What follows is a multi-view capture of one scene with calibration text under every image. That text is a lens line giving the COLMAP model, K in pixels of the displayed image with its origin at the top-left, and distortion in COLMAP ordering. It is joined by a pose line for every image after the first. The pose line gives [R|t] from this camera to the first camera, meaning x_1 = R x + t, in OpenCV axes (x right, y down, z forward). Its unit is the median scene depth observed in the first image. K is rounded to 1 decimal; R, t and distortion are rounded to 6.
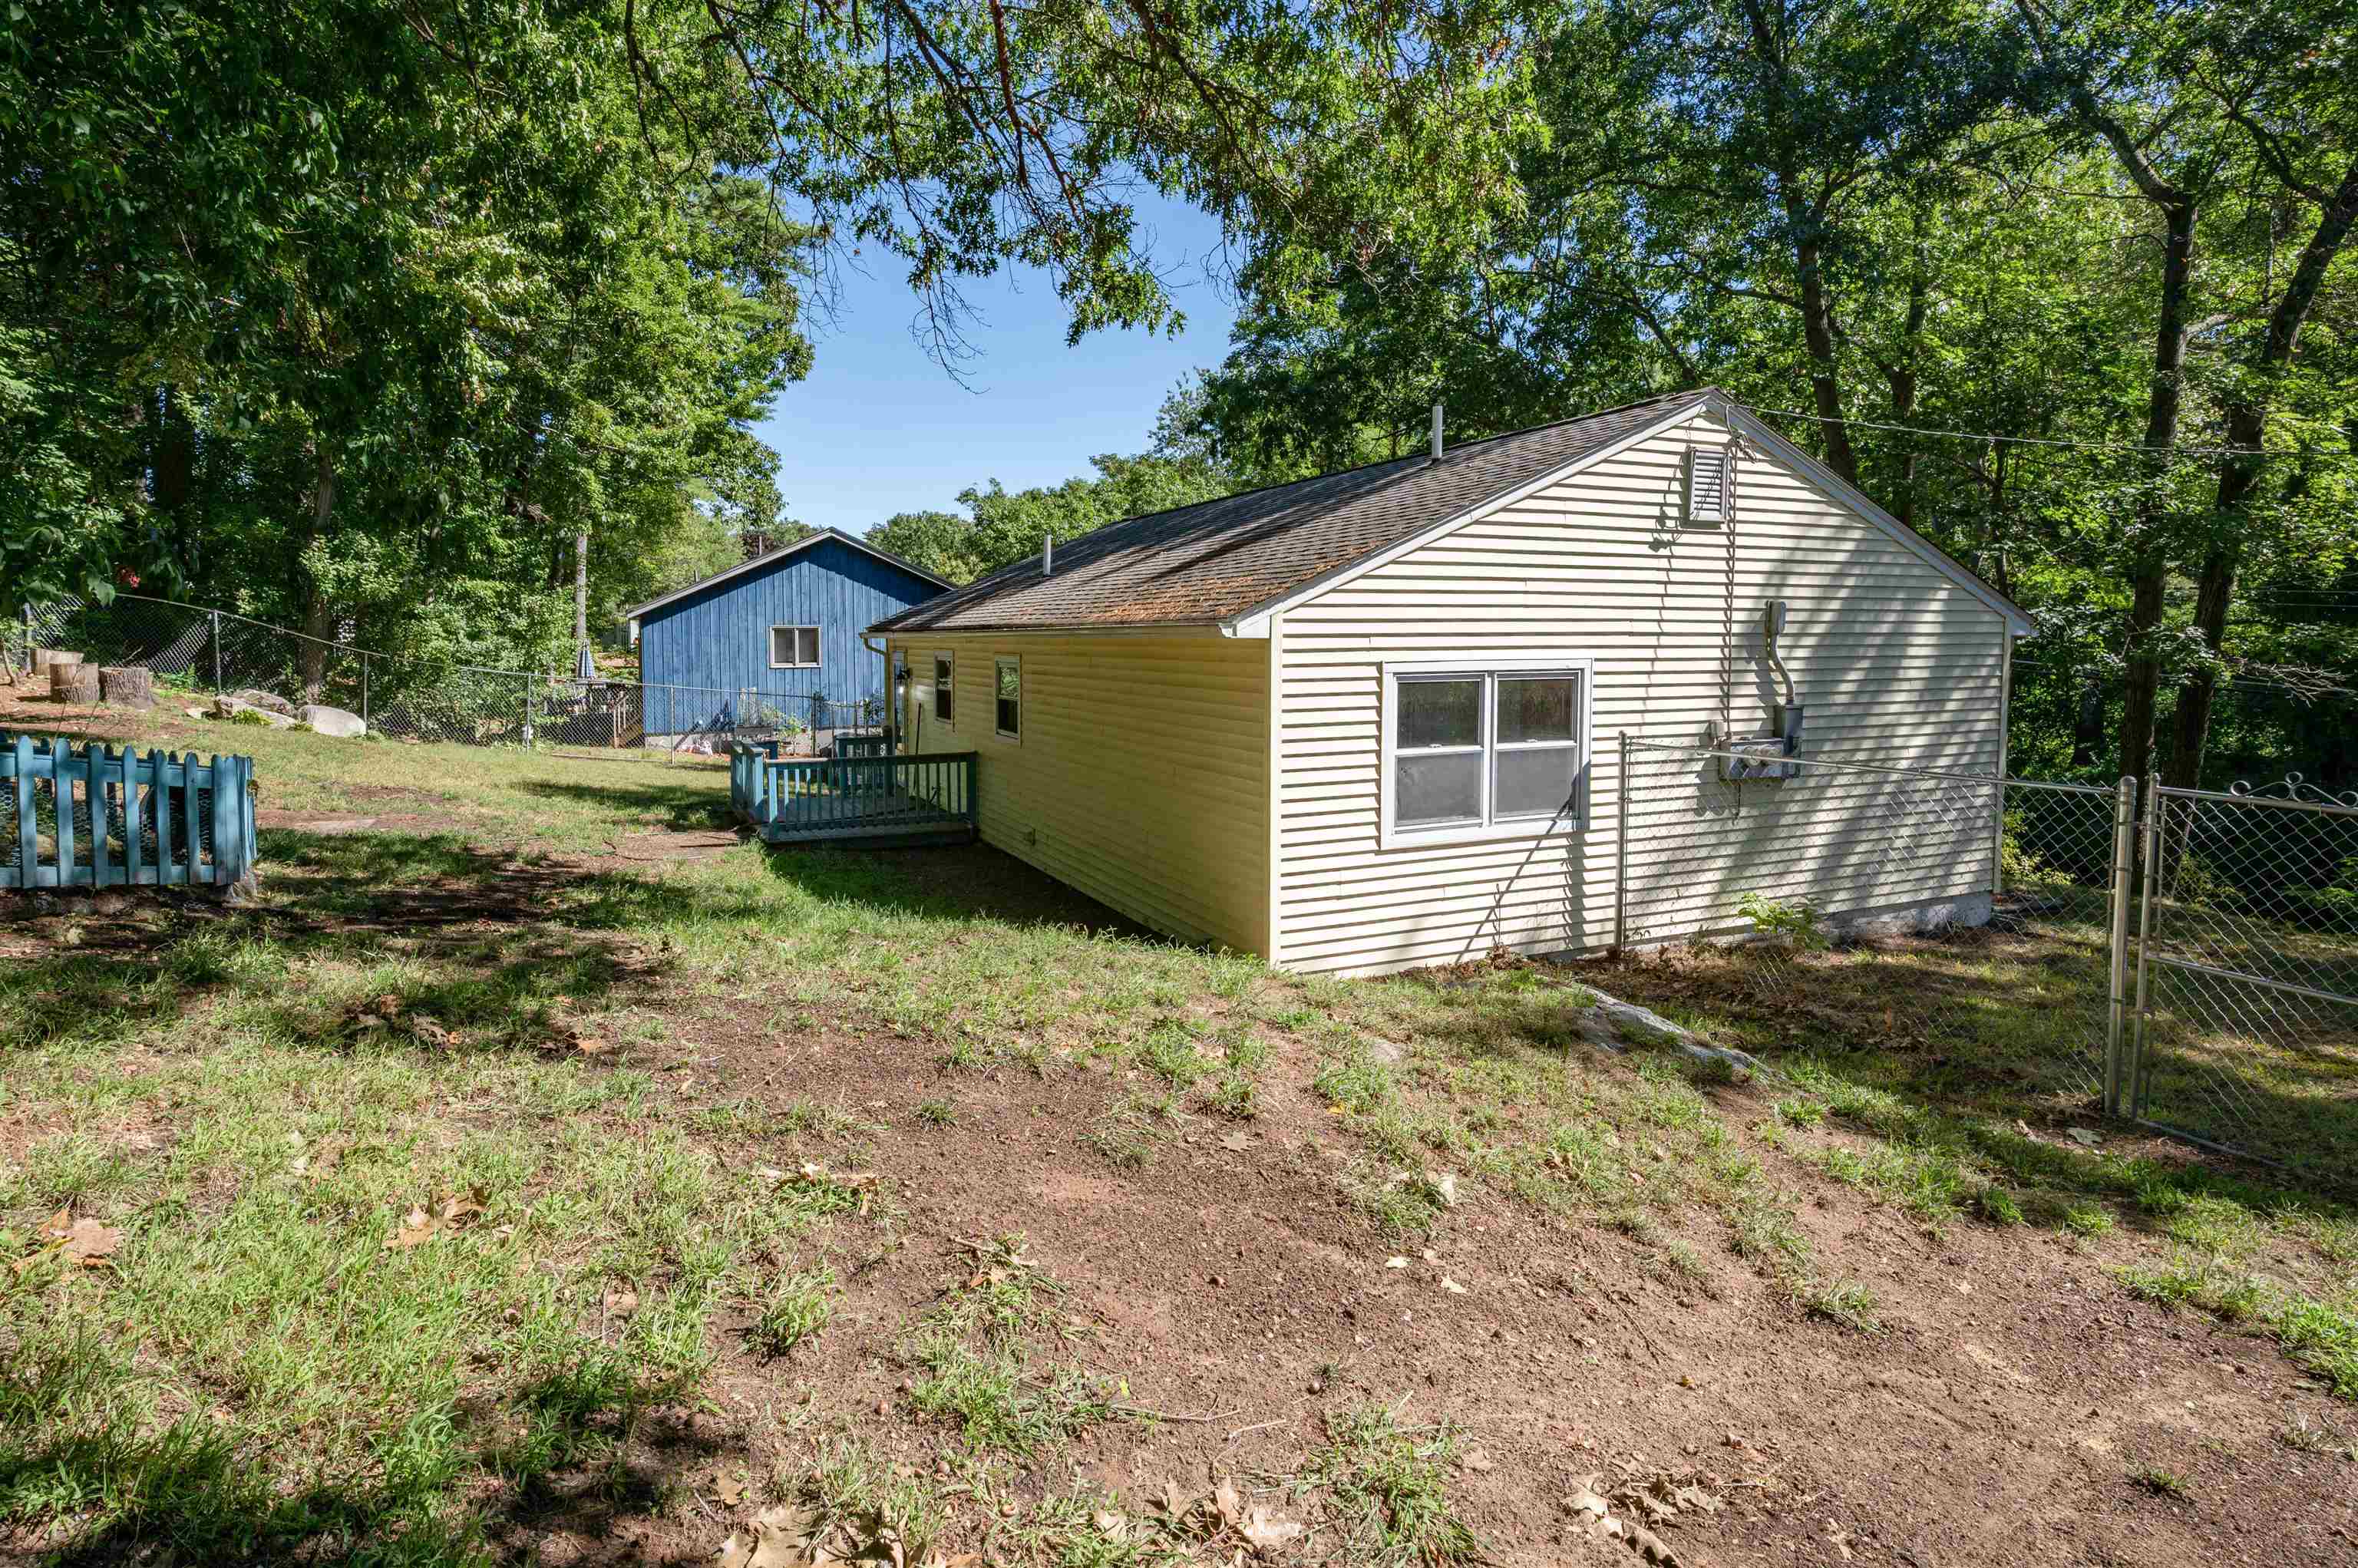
lens RADIAL K [[1191.2, 0, 1179.0], [0, 1191.2, 784.0], [0, 0, 1]] dist [0.000583, 0.000288]
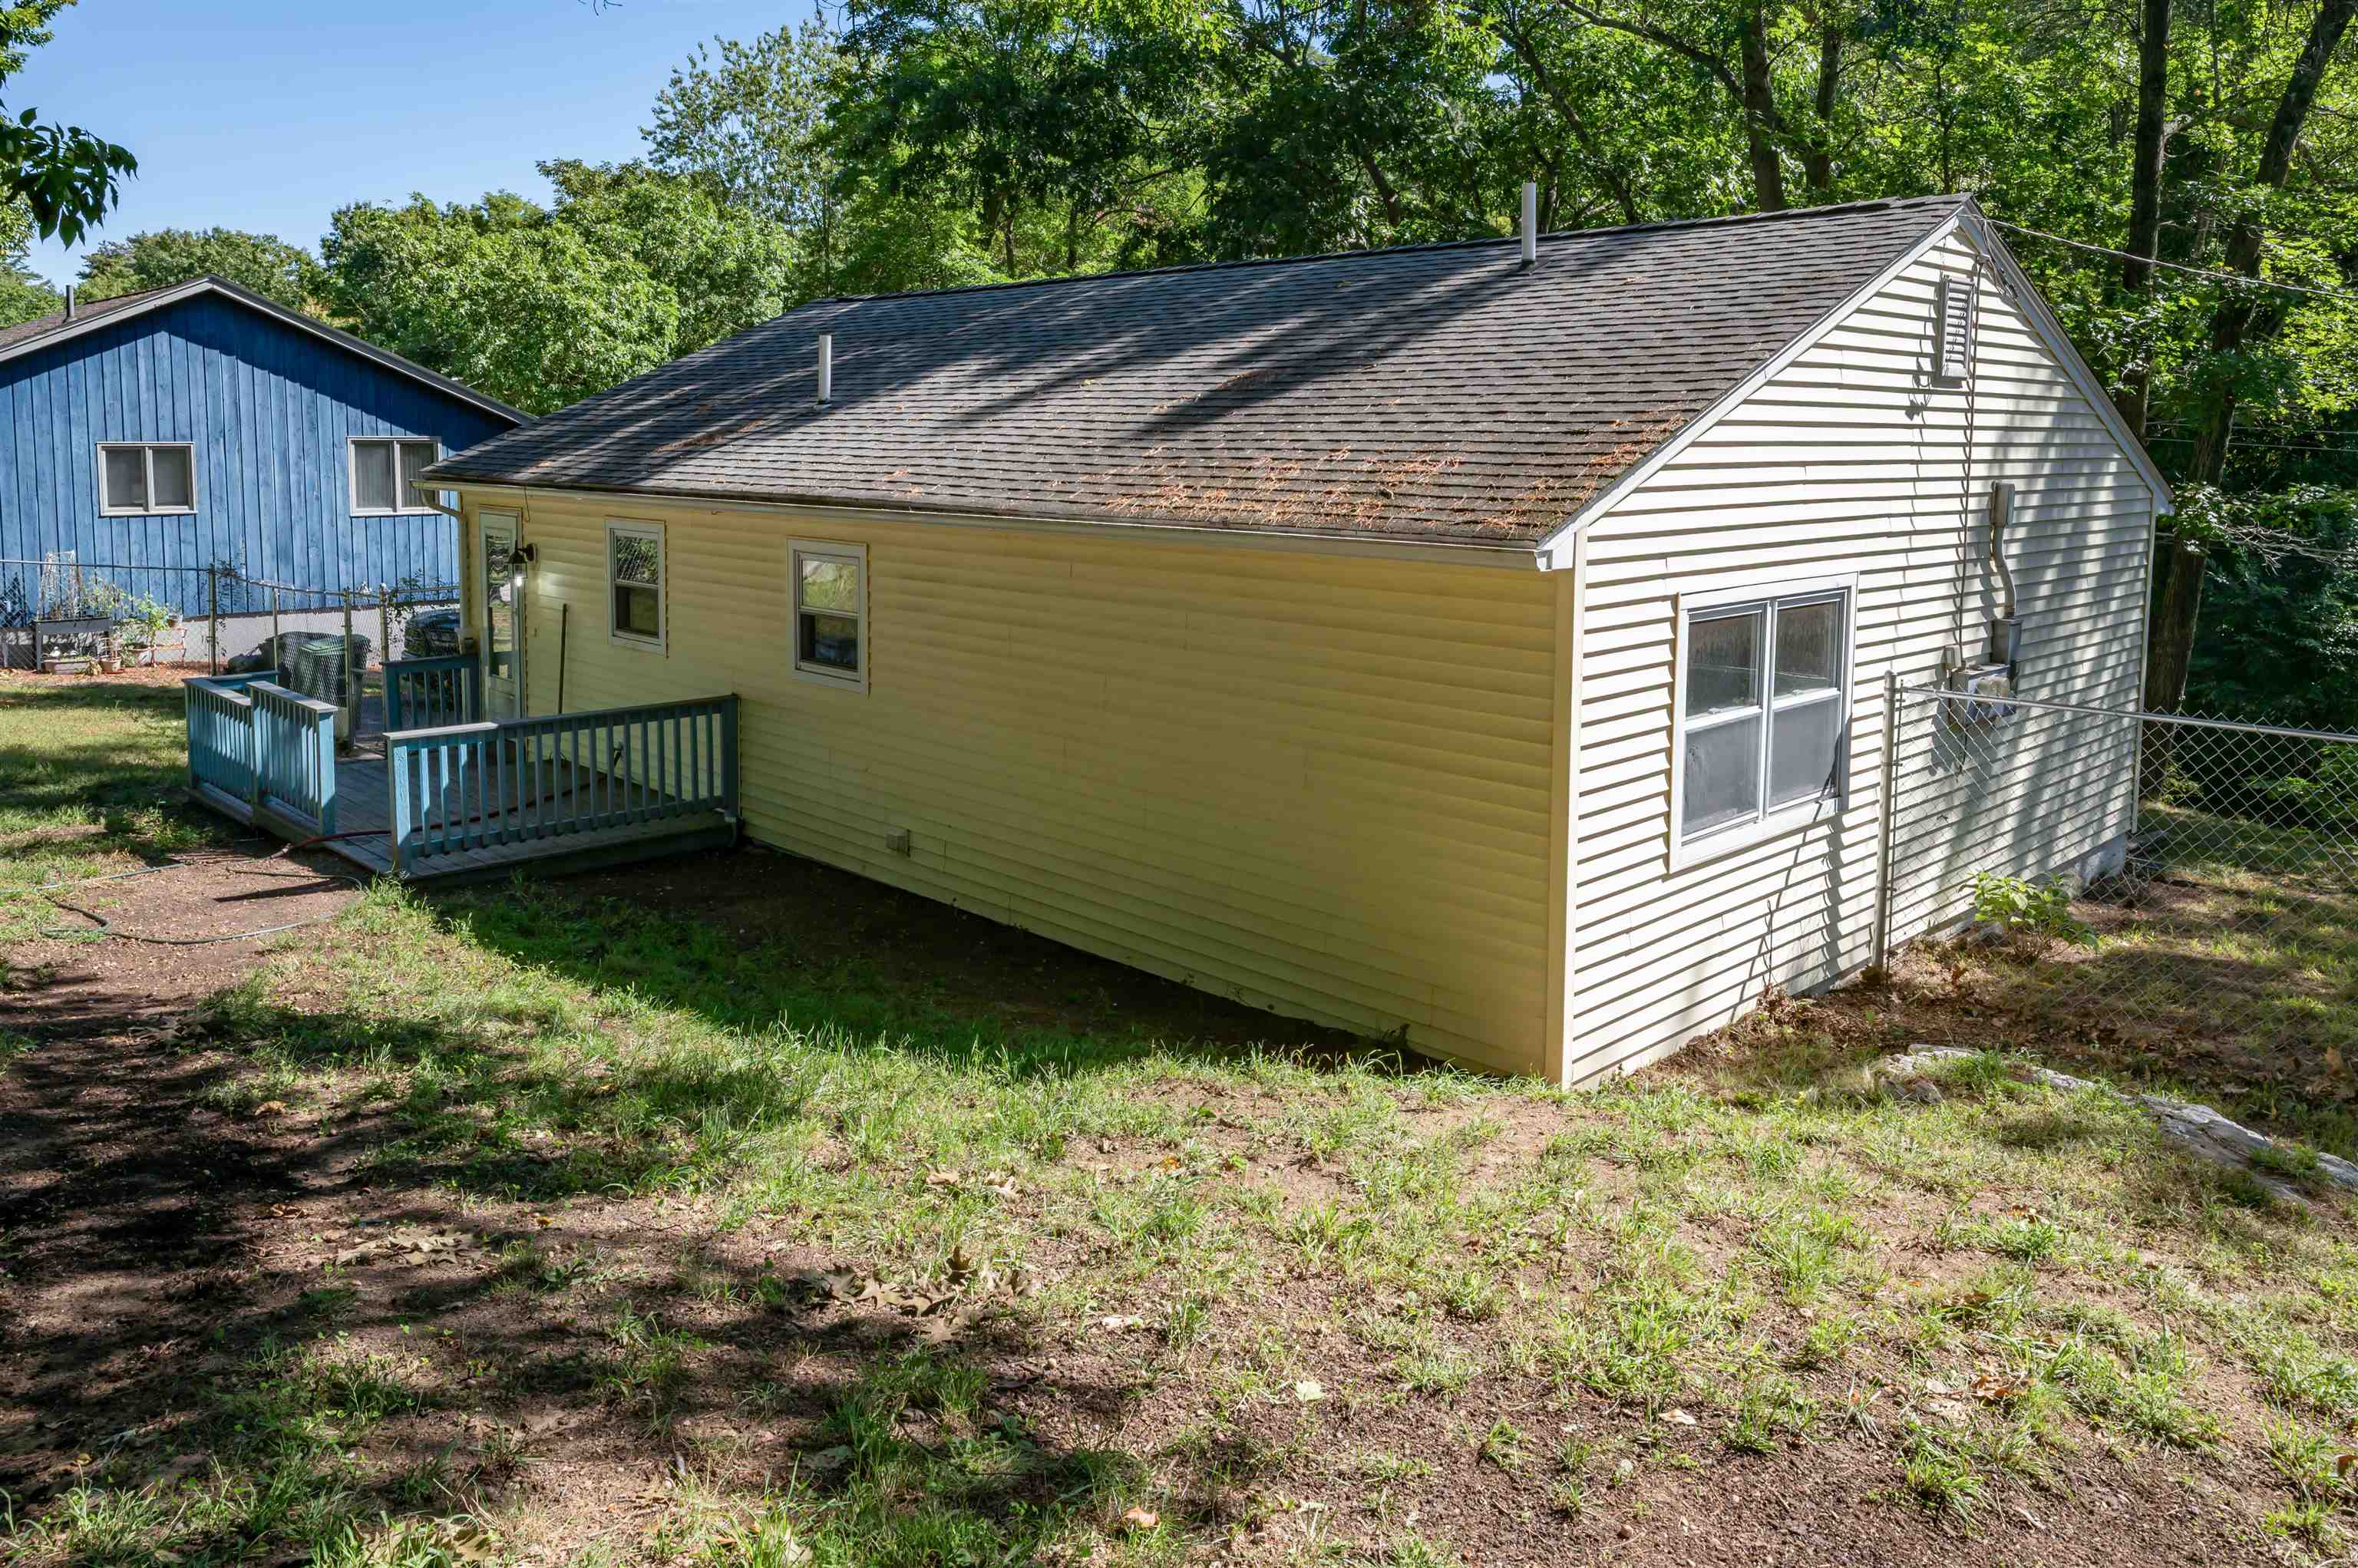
lens RADIAL K [[1650.8, 0, 1179.3], [0, 1650.8, 685.7], [0, 0, 1]] dist [0.000665, 0.000079]
pose [[0.939919, -0.041757, 0.338835, -0.361495], [0.030731, 0.998811, 0.037843, -0.084850], [-0.340013, -0.025157, 0.940084, 0.203643]]
